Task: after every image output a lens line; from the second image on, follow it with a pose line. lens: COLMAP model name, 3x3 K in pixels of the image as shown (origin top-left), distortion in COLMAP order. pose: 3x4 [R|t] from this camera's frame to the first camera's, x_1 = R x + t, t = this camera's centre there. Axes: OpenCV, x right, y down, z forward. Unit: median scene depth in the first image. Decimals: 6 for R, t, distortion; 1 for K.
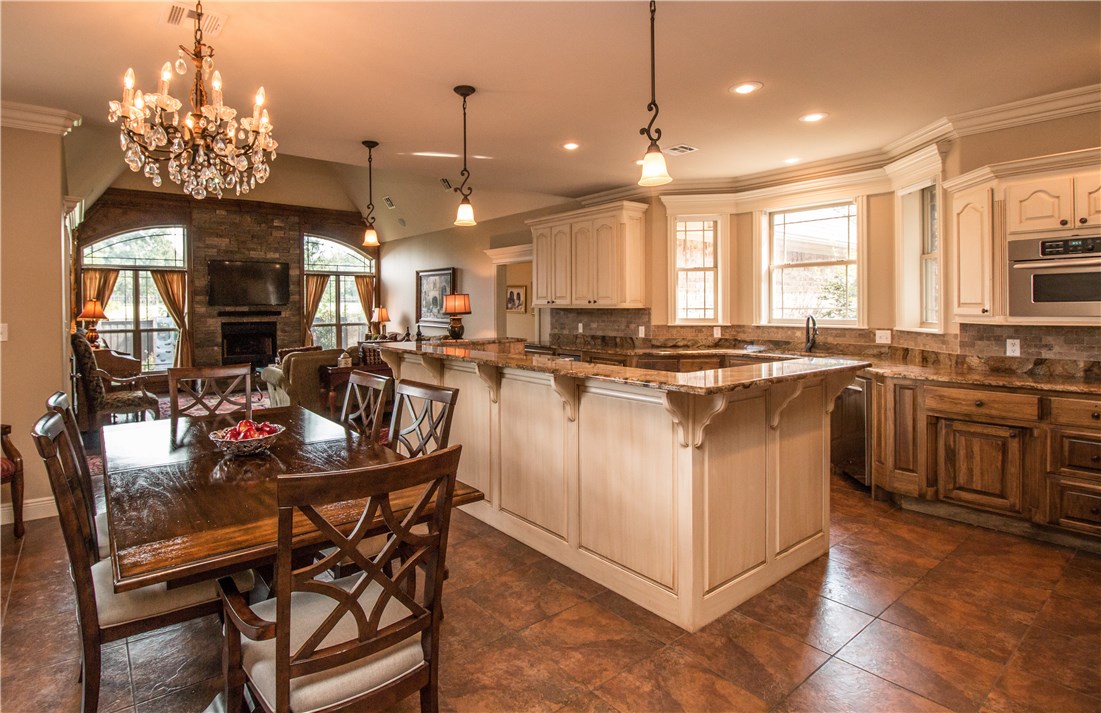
lens RADIAL K [[558.9, 0, 495.6], [0, 558.9, 312.7], [0, 0, 1]] dist [0.001062, -0.015207]
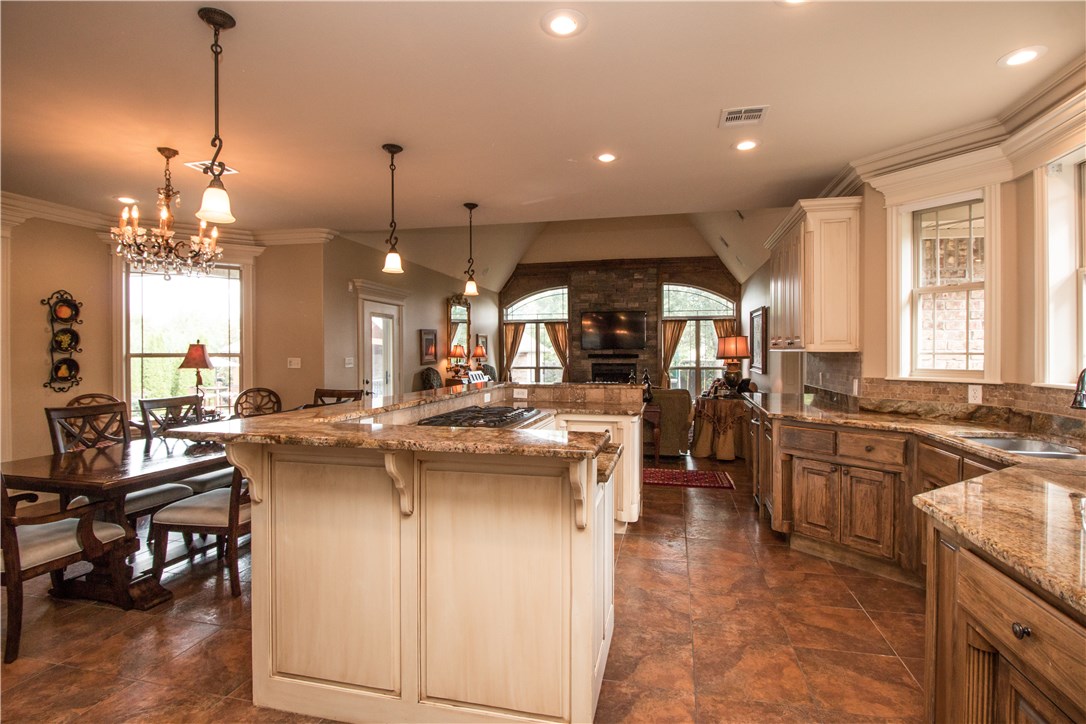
lens RADIAL K [[518.8, 0, 550.5], [0, 518.8, 361.4], [0, 0, 1]] dist [-0.020515, -0.000629]
pose [[0.646785, 0.017898, -0.762462, 0.448398], [-0.011402, 0.999840, 0.013798, -0.001257], [0.762587, -0.000231, 0.646886, 0.288126]]
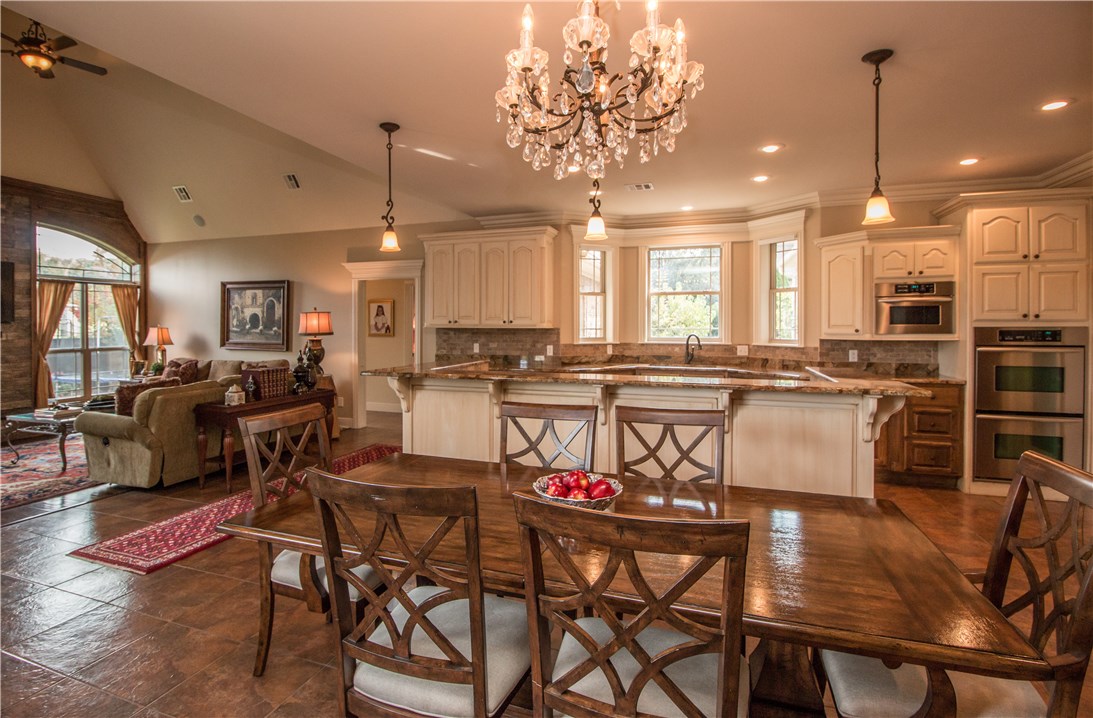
lens RADIAL K [[547.9, 0, 510.7], [0, 547.9, 331.7], [0, 0, 1]] dist [-0.000732, -0.015338]
pose [[0.839267, -0.000818, 0.543719, -0.332194], [0.002374, 0.999995, -0.002160, 0.000214], [-0.543715, 0.003103, 0.839264, 0.149715]]
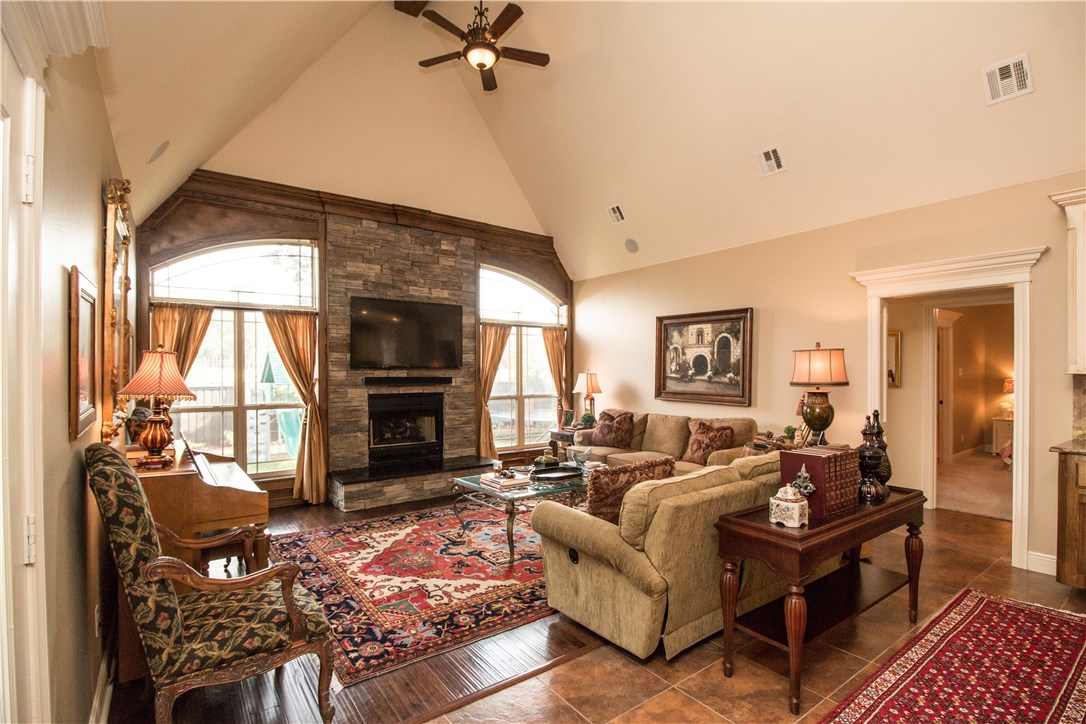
lens RADIAL K [[511.0, 0, 545.1], [0, 511.0, 376.7], [0, 0, 1]] dist [-0.014244, -0.000151]
pose [[0.999967, 0.005280, -0.006140, -0.405374], [-0.005295, 0.999983, -0.002453, -0.003584], [0.006127, 0.002486, 0.999978, 0.588288]]
